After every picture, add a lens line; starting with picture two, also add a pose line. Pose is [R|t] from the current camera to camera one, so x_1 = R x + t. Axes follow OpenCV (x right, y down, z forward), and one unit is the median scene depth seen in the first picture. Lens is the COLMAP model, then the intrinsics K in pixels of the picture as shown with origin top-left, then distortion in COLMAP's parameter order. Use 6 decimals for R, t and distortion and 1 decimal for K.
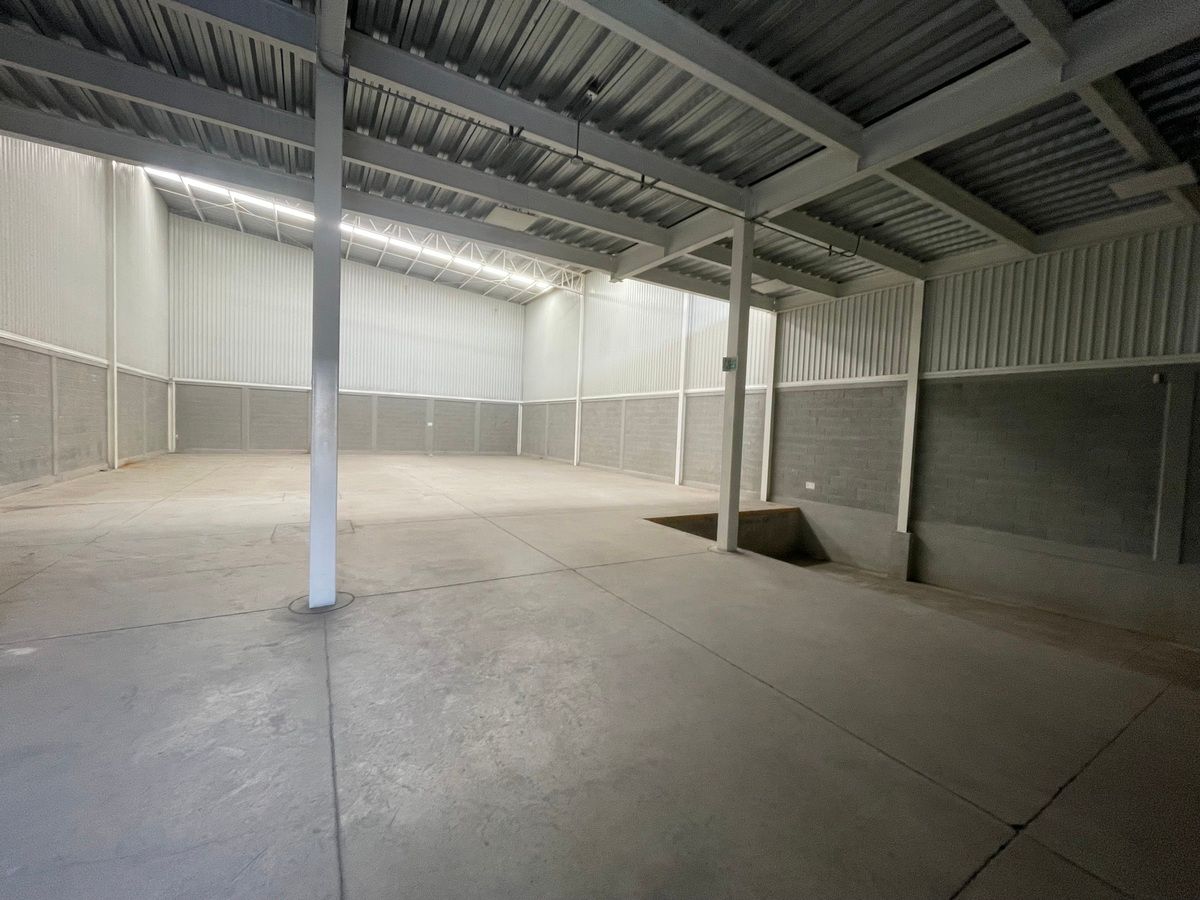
lens RADIAL K [[482.1, 0, 596.7], [0, 482.1, 454.3], [0, 0, 1]] dist [-0.000983, -0.000283]
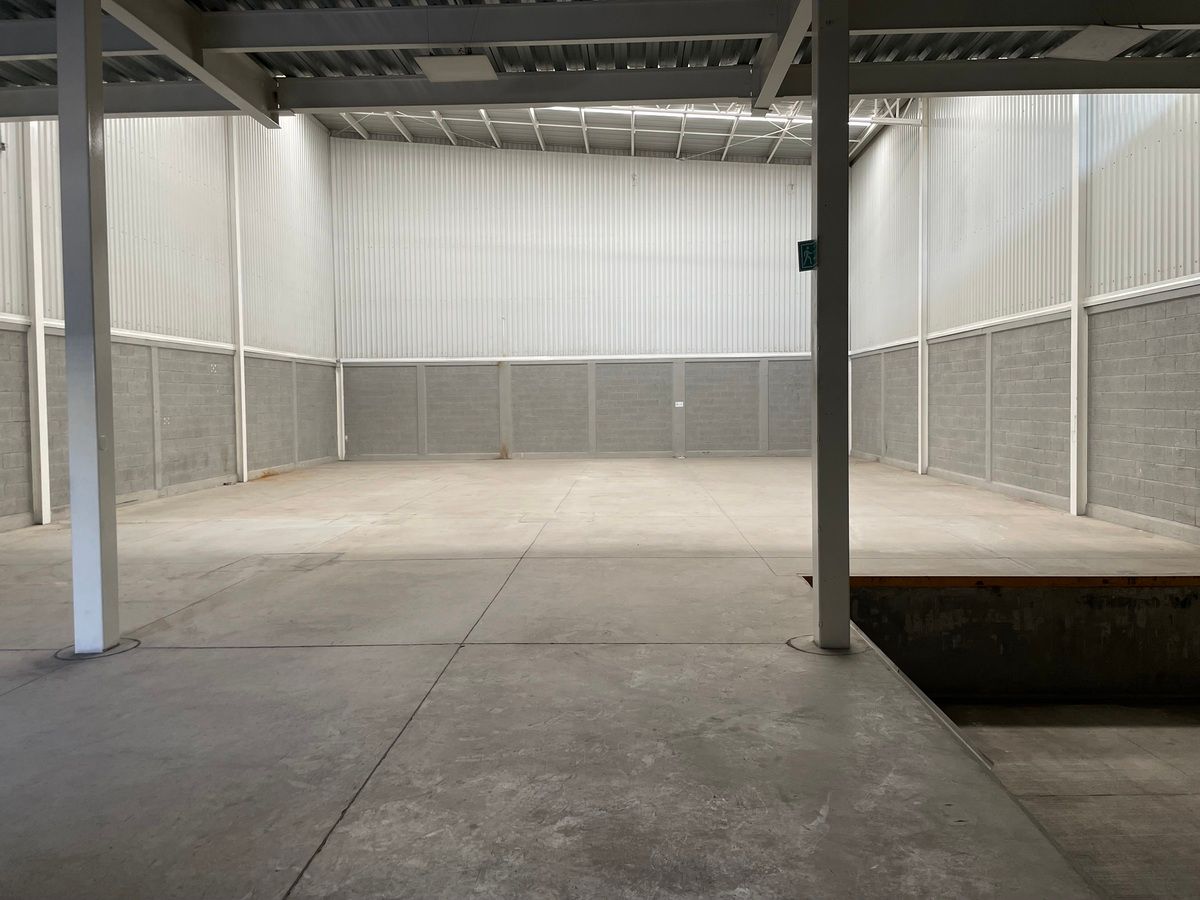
lens RADIAL K [[903.0, 0, 599.7], [0, 903.0, 435.4], [0, 0, 1]] dist [0.094640, -0.122978]
pose [[0.841204, -0.030809, -0.539839, 0.420168], [0.018316, 0.999426, -0.028496, 0.010895], [0.540407, 0.014084, 0.841286, 0.090438]]
